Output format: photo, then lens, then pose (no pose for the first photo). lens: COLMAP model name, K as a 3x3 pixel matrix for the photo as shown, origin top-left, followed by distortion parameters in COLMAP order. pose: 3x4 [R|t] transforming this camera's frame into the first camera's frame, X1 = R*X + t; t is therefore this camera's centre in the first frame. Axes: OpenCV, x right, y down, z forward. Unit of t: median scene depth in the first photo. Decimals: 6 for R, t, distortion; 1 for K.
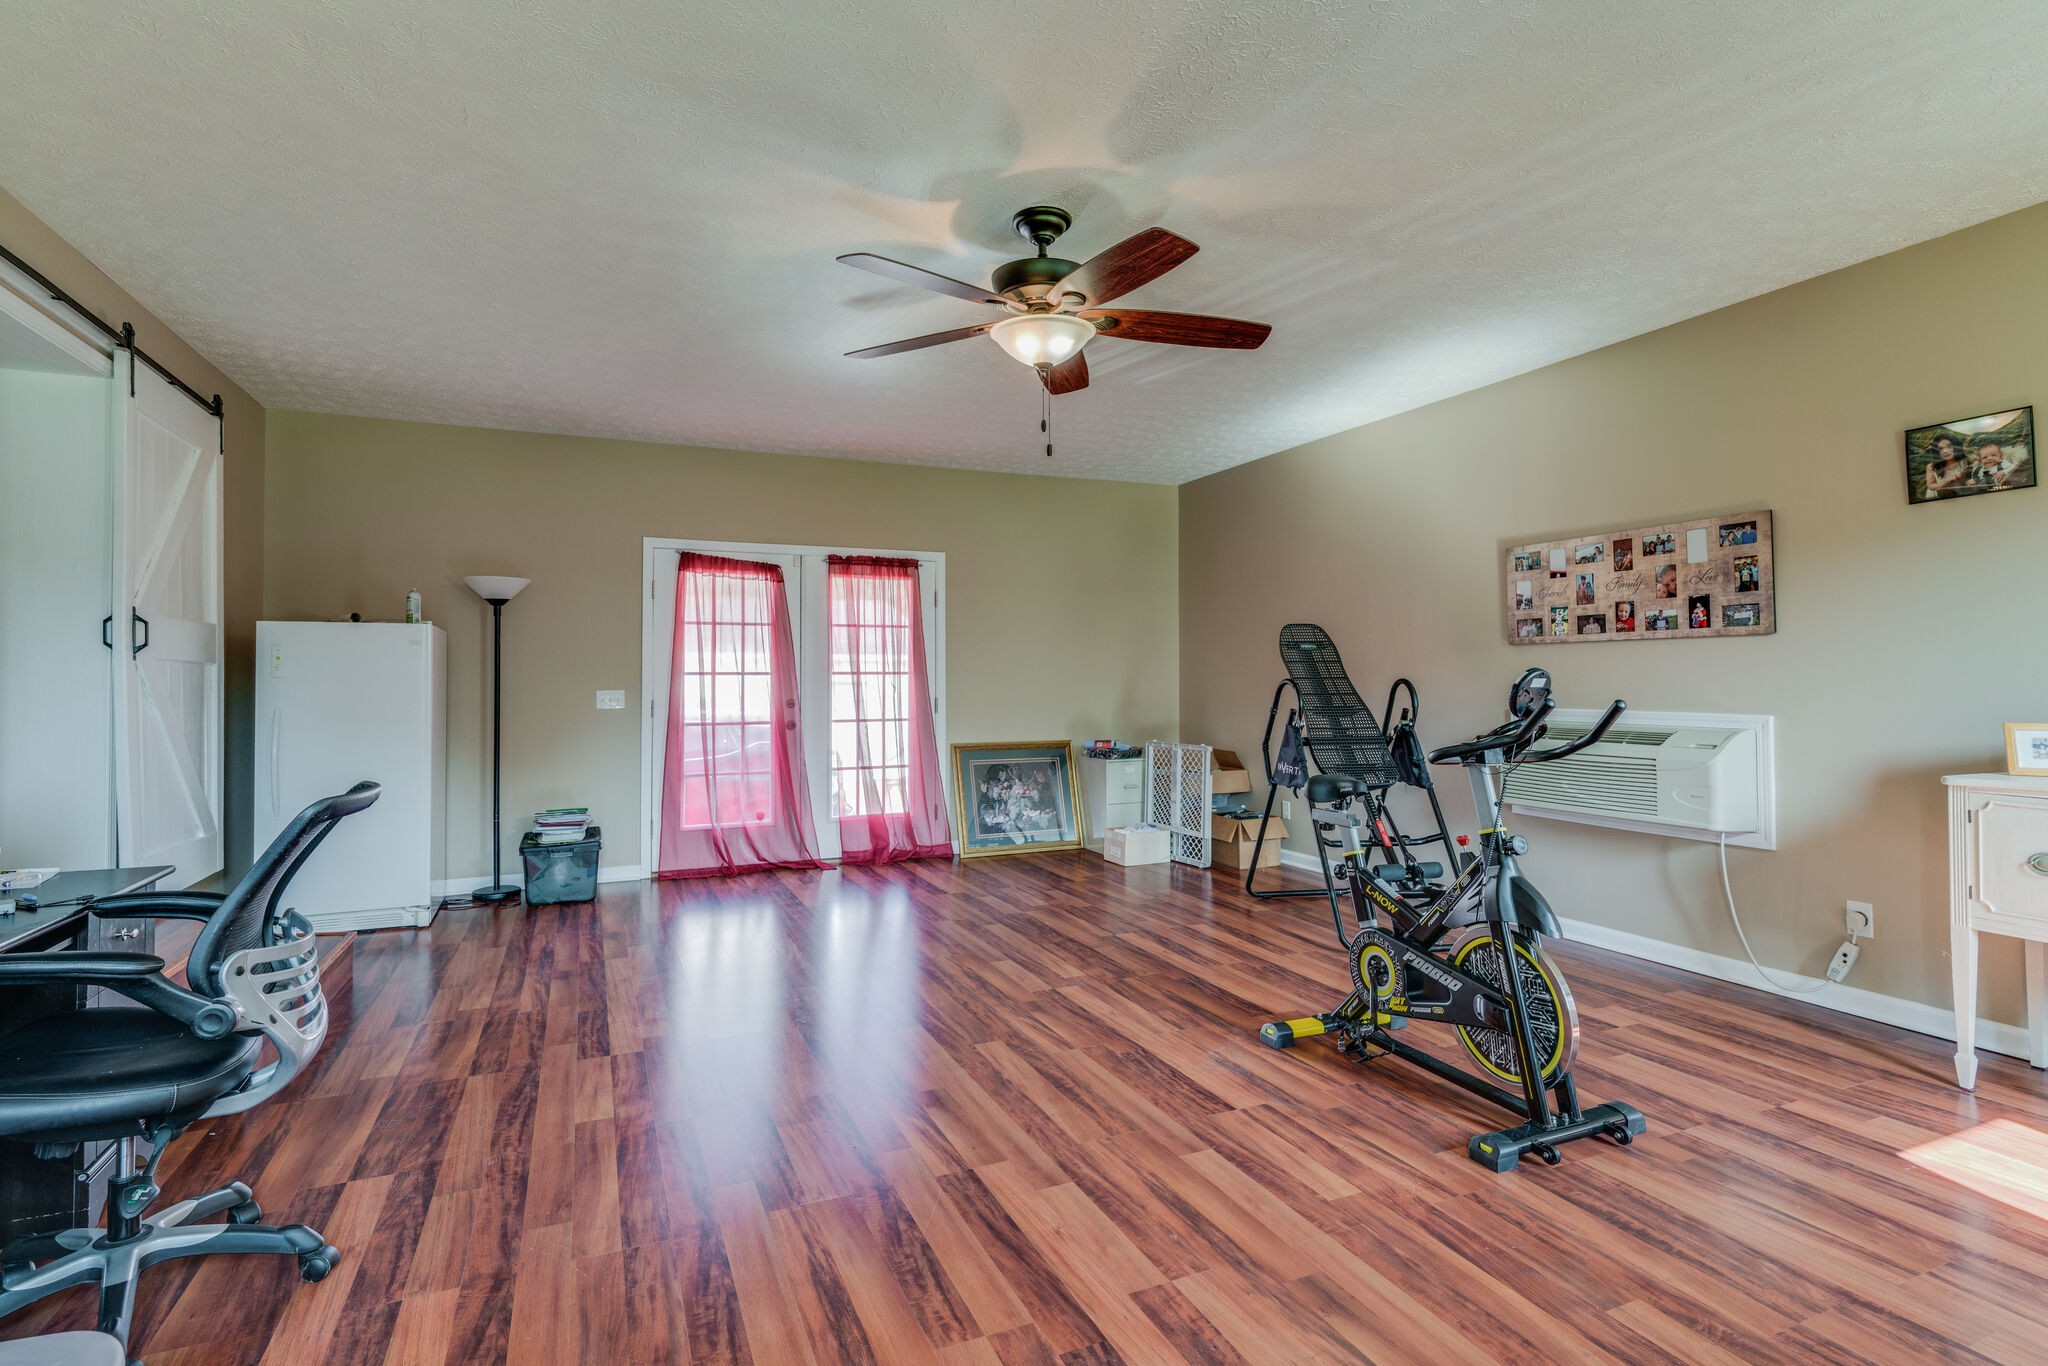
lens RADIAL K [[986.4, 0, 1015.1], [0, 986.4, 661.9], [0, 0, 1]] dist [-0.000174, 0.000934]
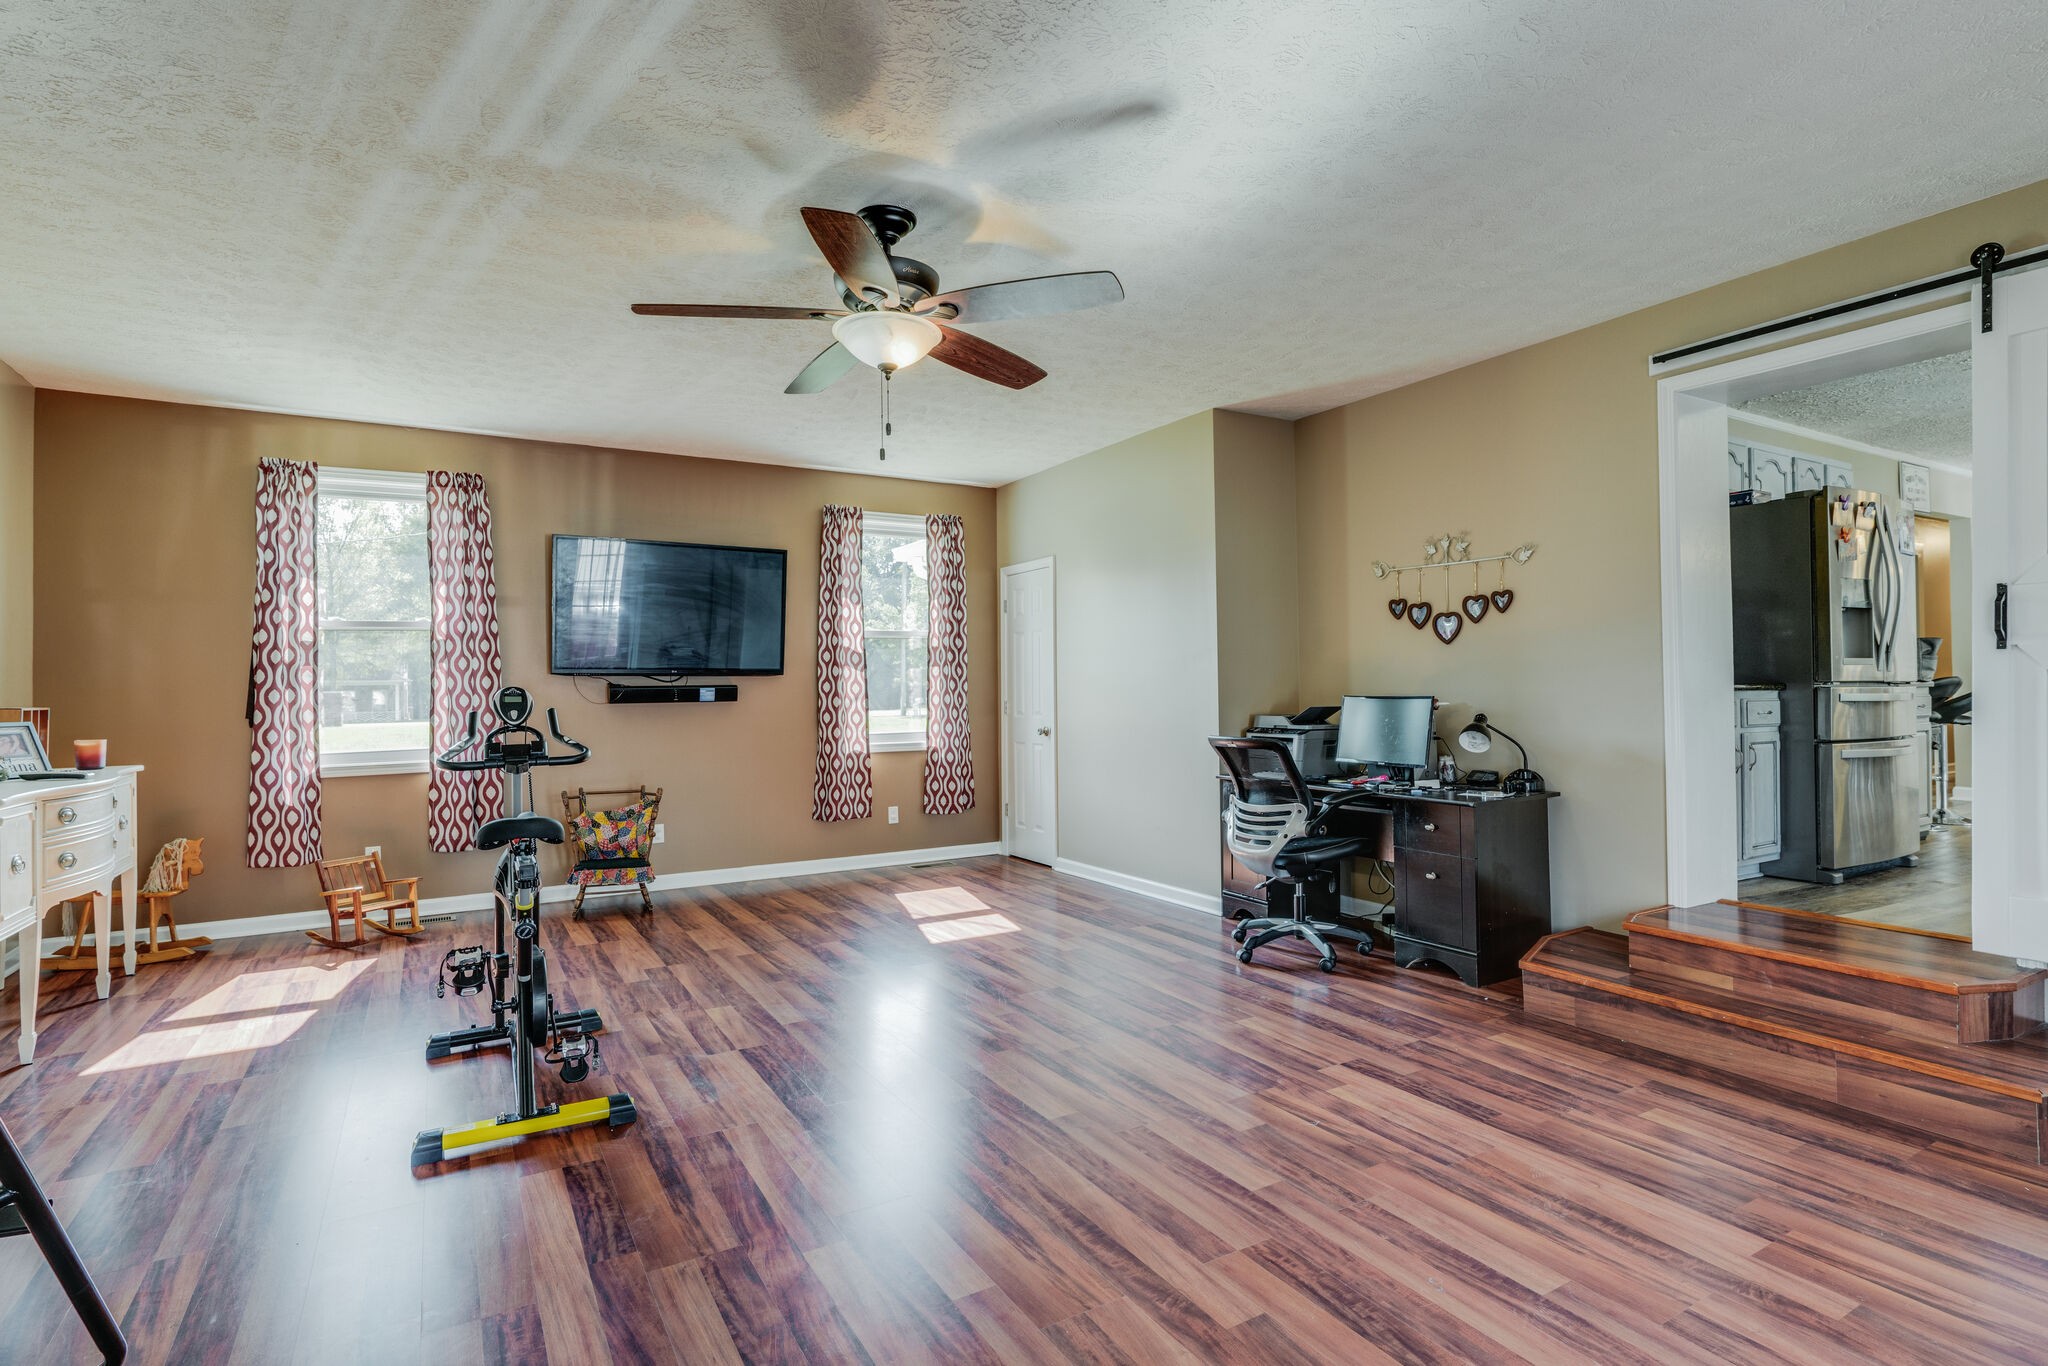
lens RADIAL K [[986.4, 0, 1015.1], [0, 986.4, 661.9], [0, 0, 1]] dist [-0.000174, 0.000934]
pose [[-0.992869, 0.012301, -0.118577, 0.023899], [0.017676, 0.998858, -0.044388, 0.037164], [0.117895, -0.046167, -0.991952, 2.031714]]
